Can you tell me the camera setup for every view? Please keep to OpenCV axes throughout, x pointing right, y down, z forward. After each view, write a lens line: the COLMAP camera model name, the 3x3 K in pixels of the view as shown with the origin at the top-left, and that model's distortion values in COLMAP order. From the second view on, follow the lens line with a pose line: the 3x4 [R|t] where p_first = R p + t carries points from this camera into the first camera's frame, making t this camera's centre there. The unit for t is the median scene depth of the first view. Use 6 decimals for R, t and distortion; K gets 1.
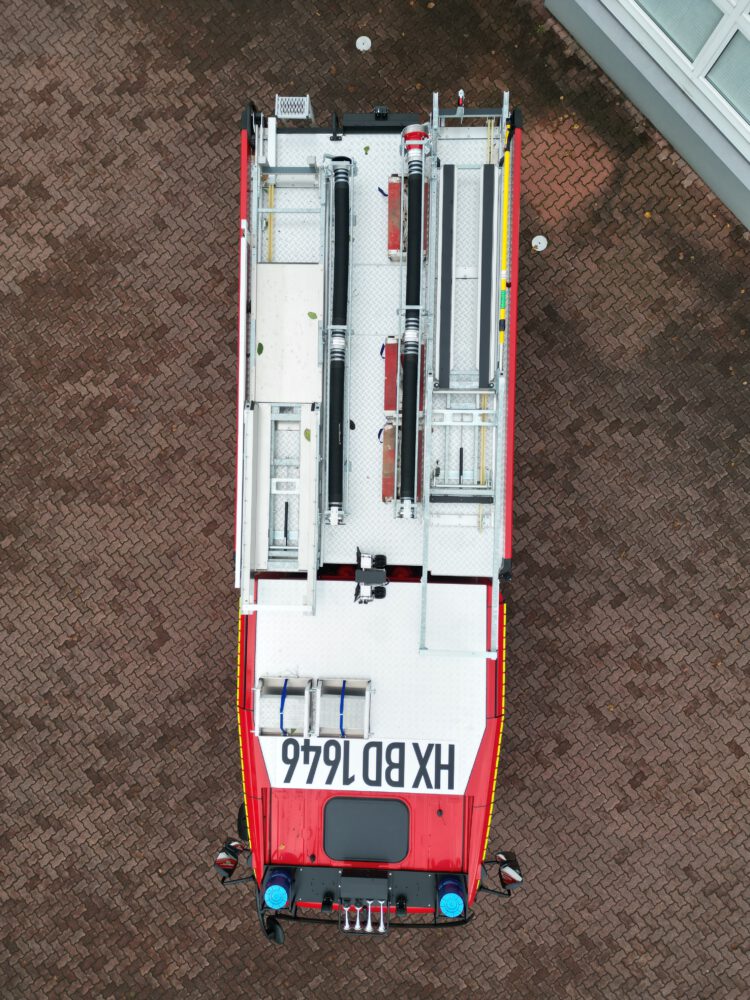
lens RADIAL K [[700.0, 0, 375.0], [0, 700.0, 500.0], [0, 0, 1]] dist [0.078524, -0.074185]
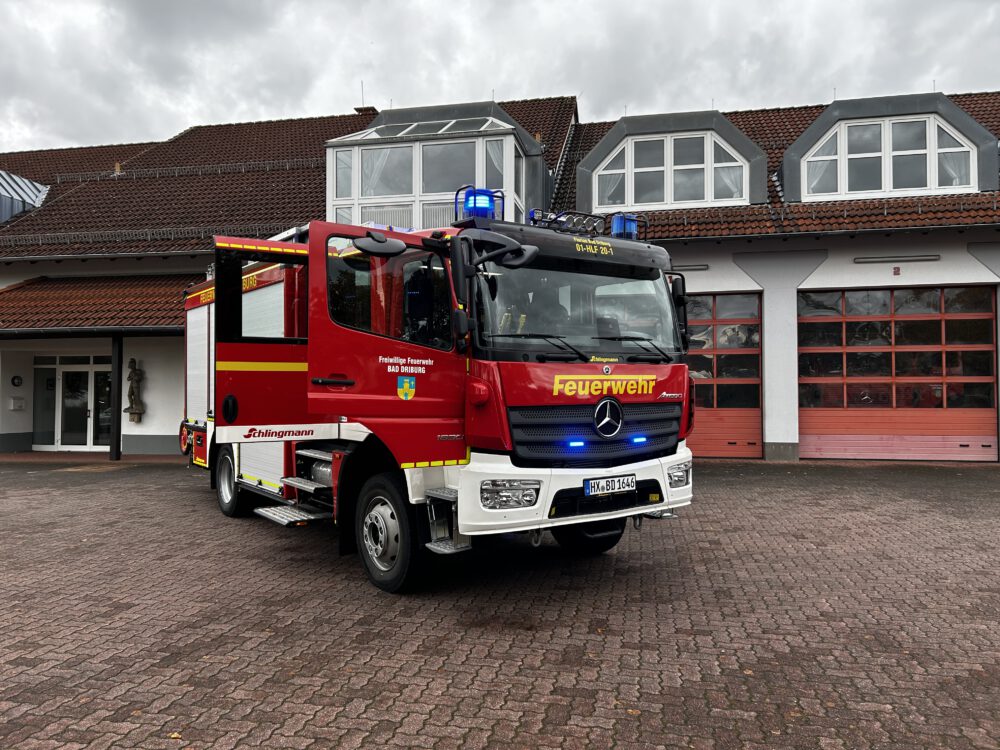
lens RADIAL K [[748.5, 0, 500.0], [0, 748.5, 375.0], [0, 0, 1]] dist [0.062220, -0.063110]
pose [[0.796629, 0.047191, 0.602624, -0.434349], [0.603172, 0.003223, -0.797605, 0.855801], [-0.039582, 0.998881, -0.025897, 0.821154]]
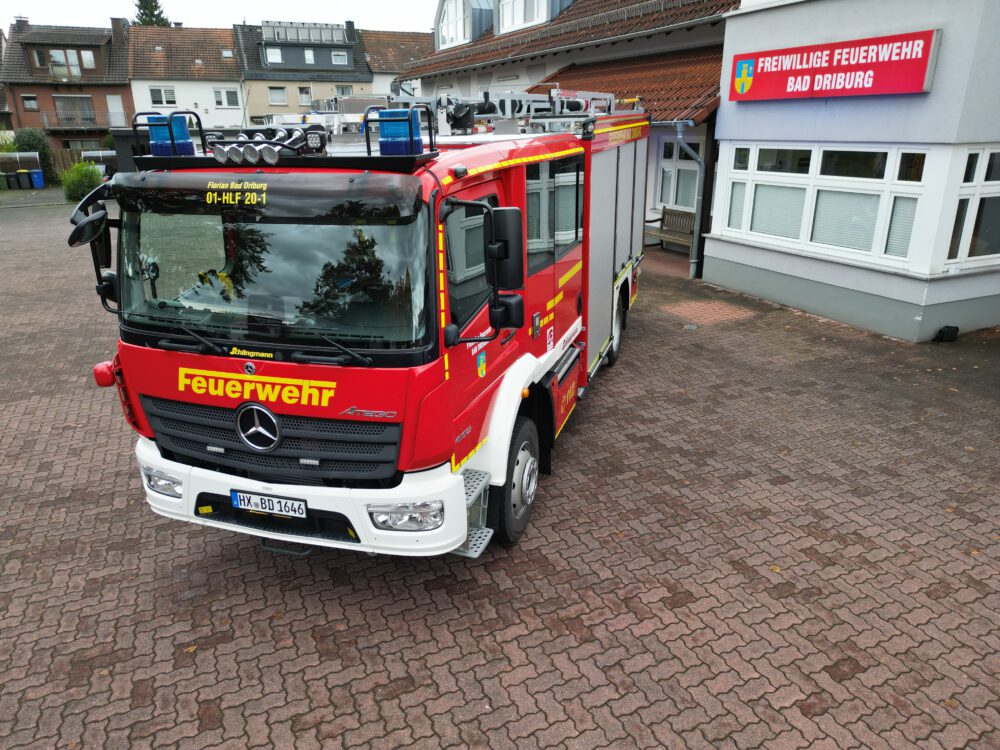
lens RADIAL K [[700.0, 0, 502.8], [0, 700.0, 376.3], [0, 0, 1]] dist [0.078524, -0.074185]
pose [[0.956071, 0.117710, -0.268463, 0.254086], [-0.292962, 0.352208, -0.888889, 0.765194], [-0.010076, 0.928490, 0.371220, 0.643293]]
